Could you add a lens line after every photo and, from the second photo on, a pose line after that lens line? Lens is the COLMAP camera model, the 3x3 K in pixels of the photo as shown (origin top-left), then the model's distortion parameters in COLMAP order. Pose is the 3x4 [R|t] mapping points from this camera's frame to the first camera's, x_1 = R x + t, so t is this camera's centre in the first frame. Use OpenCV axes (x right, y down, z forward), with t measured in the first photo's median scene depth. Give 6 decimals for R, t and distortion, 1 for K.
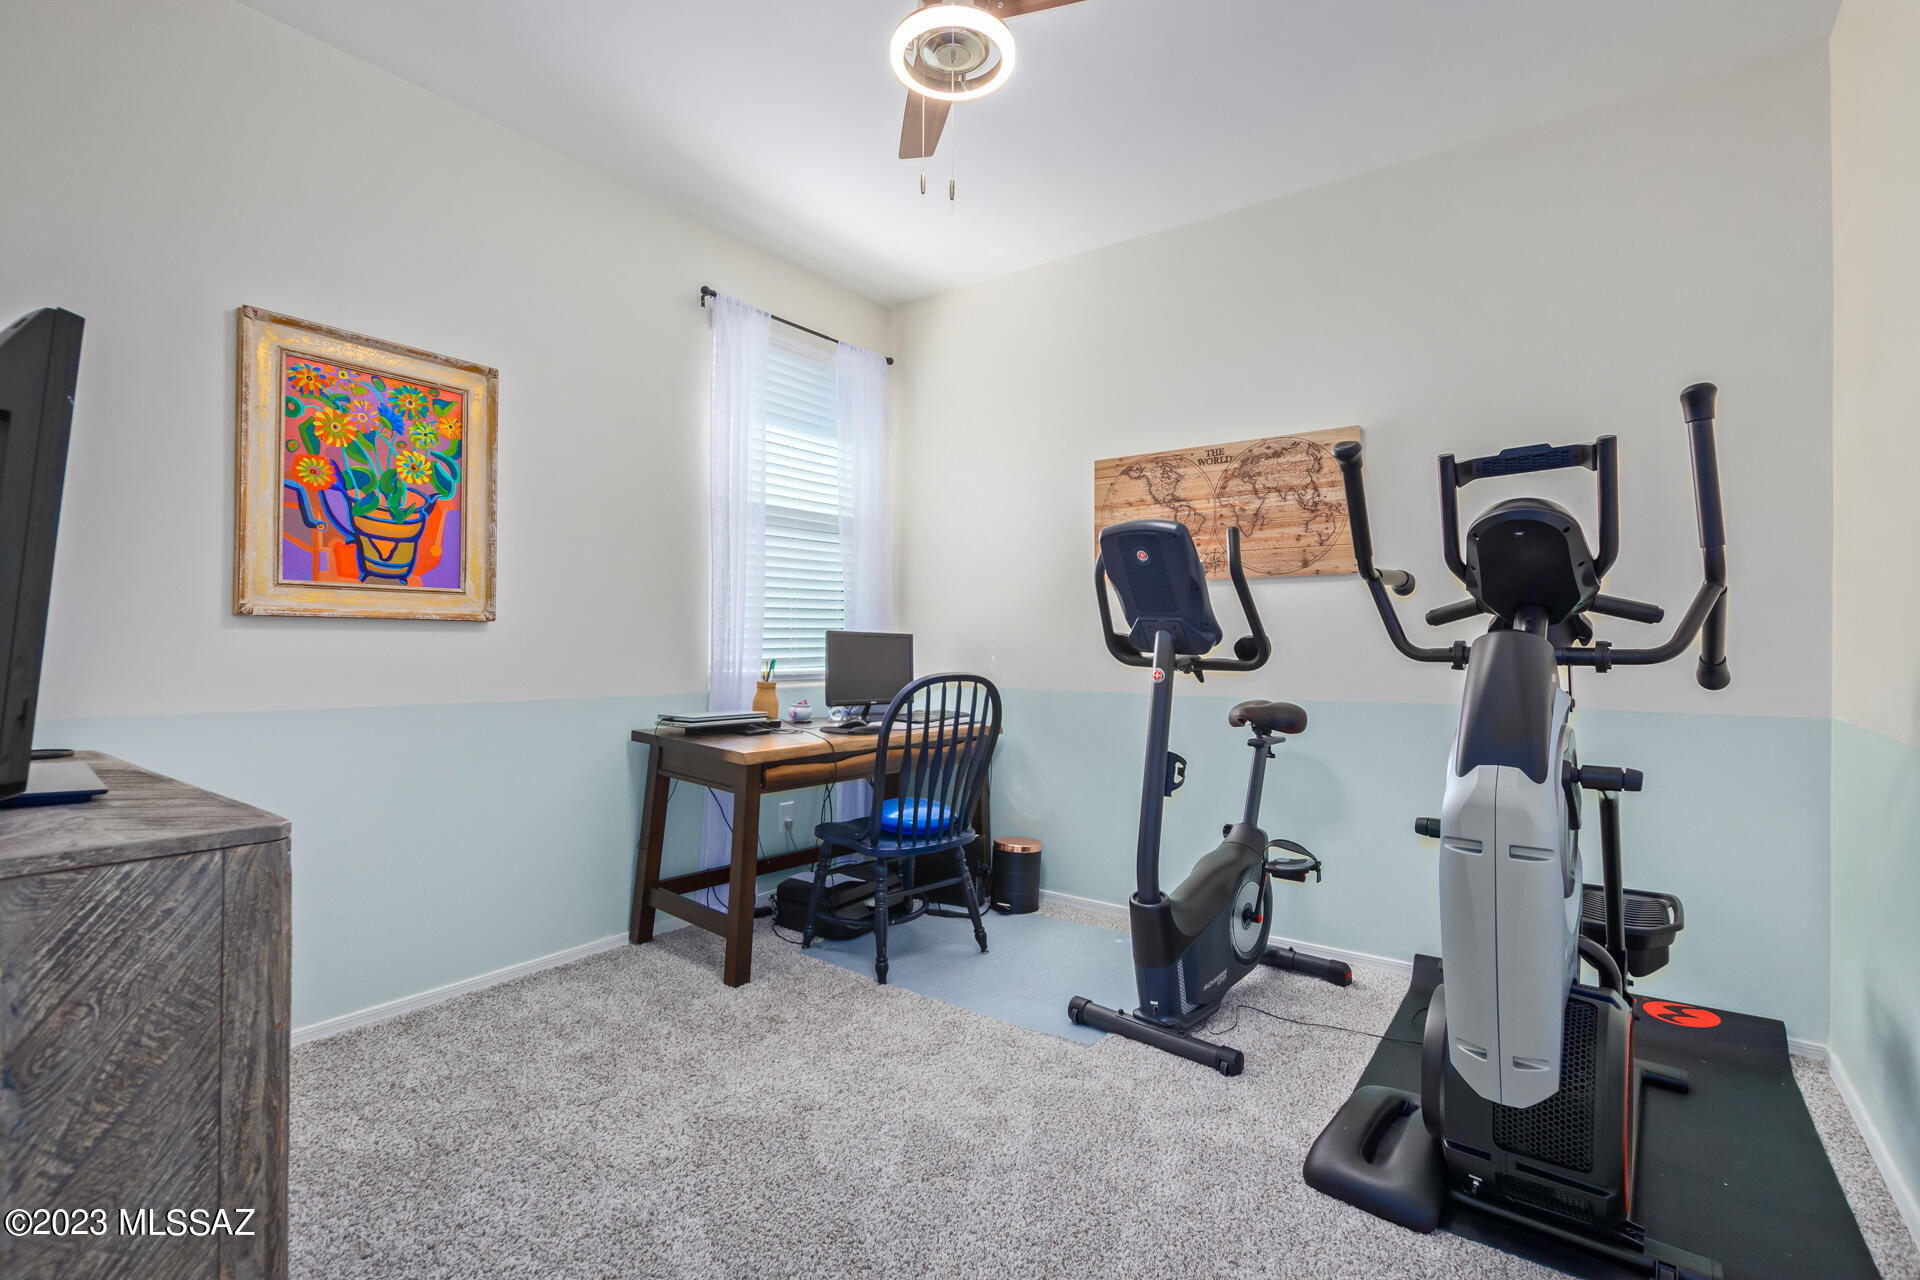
lens RADIAL K [[879.5, 0, 947.9], [0, 879.5, 635.1], [0, 0, 1]] dist [0.001589, -0.000072]
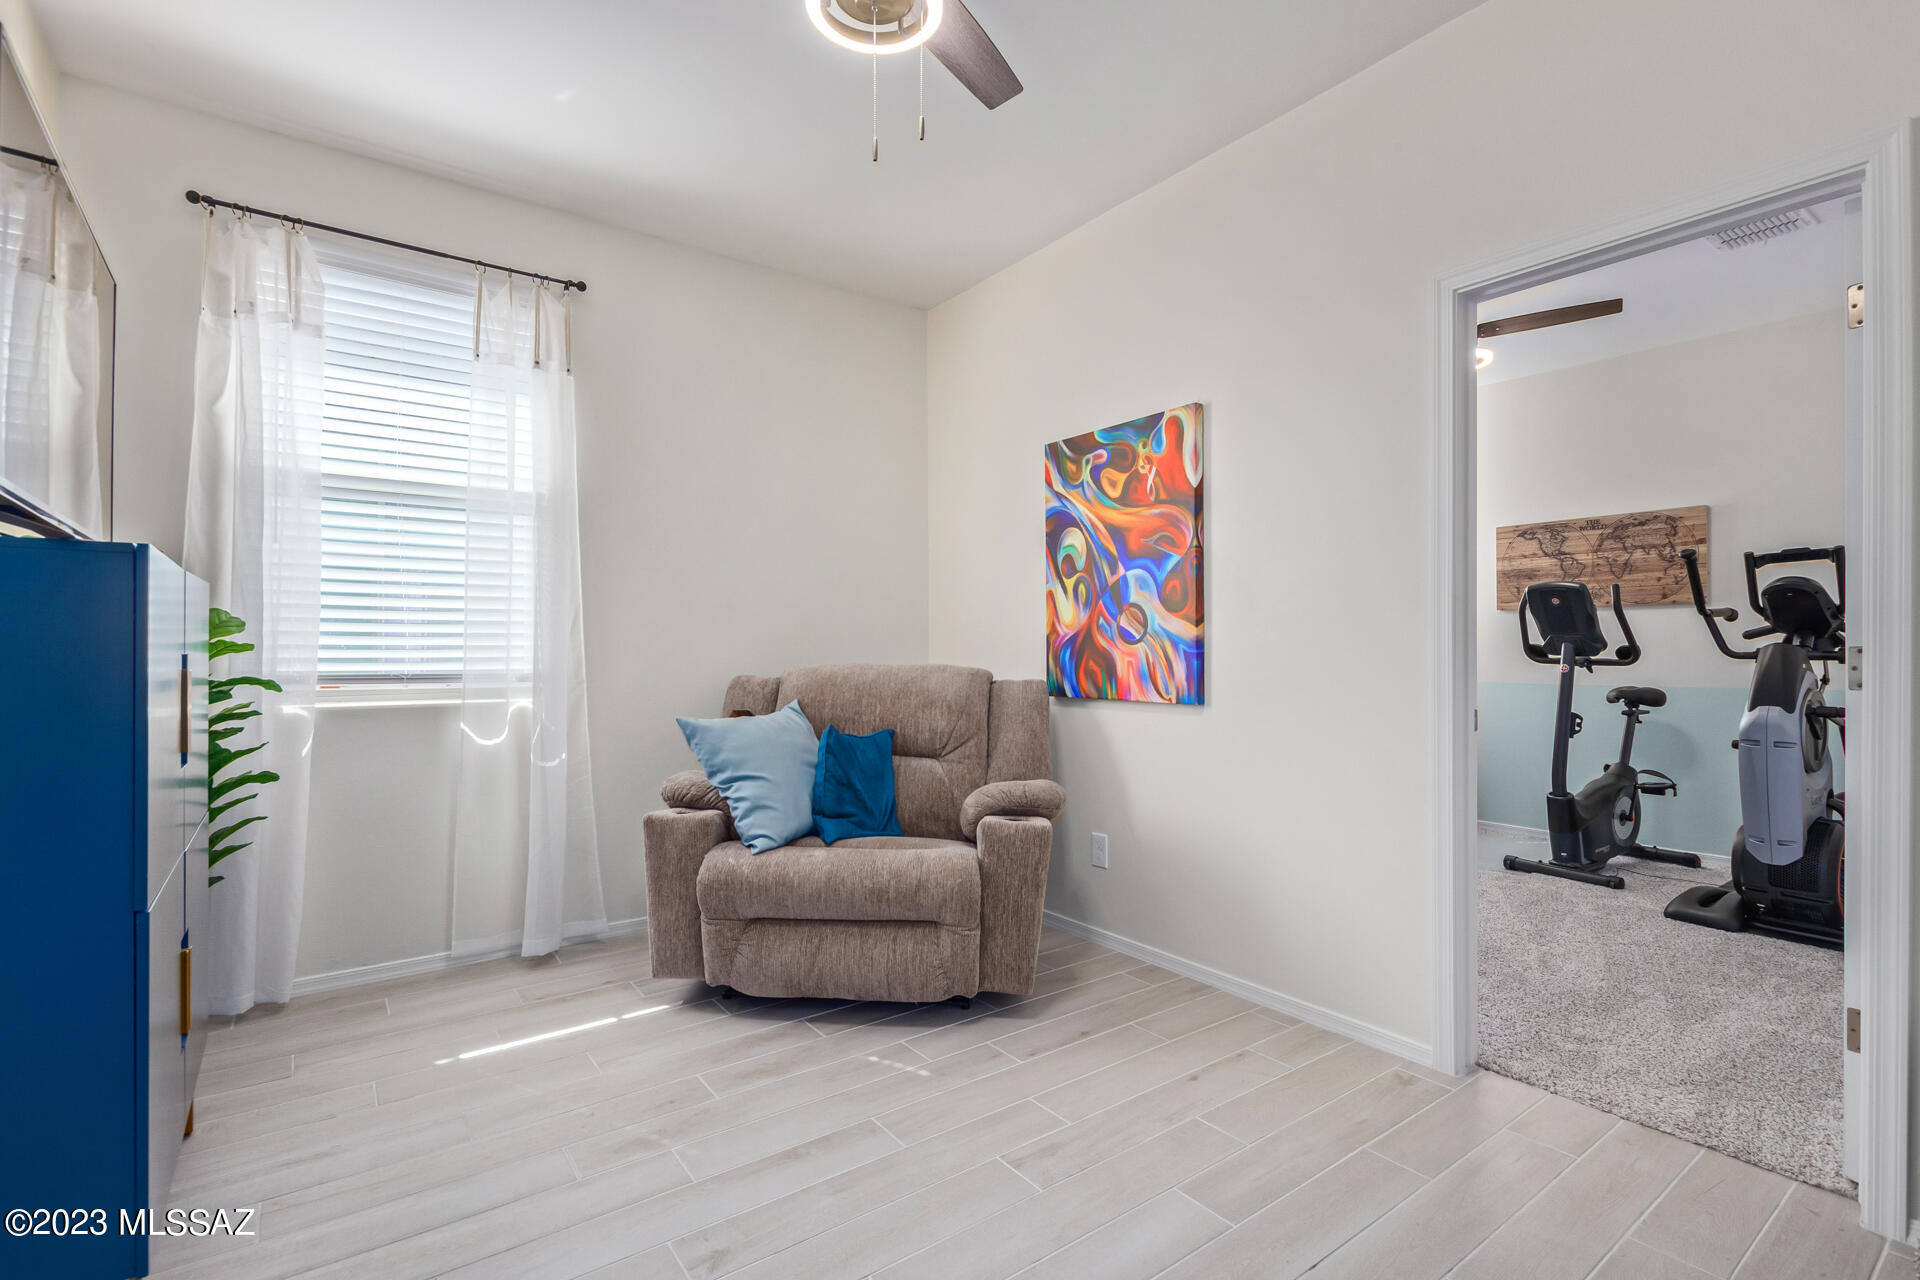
lens RADIAL K [[879.5, 0, 973.5], [0, 879.5, 649.1], [0, 0, 1]] dist [0.001589, -0.000072]
pose [[0.960479, -0.006676, -0.278273, -0.377942], [0.008386, 0.999953, 0.004953, -0.010125], [0.278227, -0.007091, 0.960489, -0.944168]]
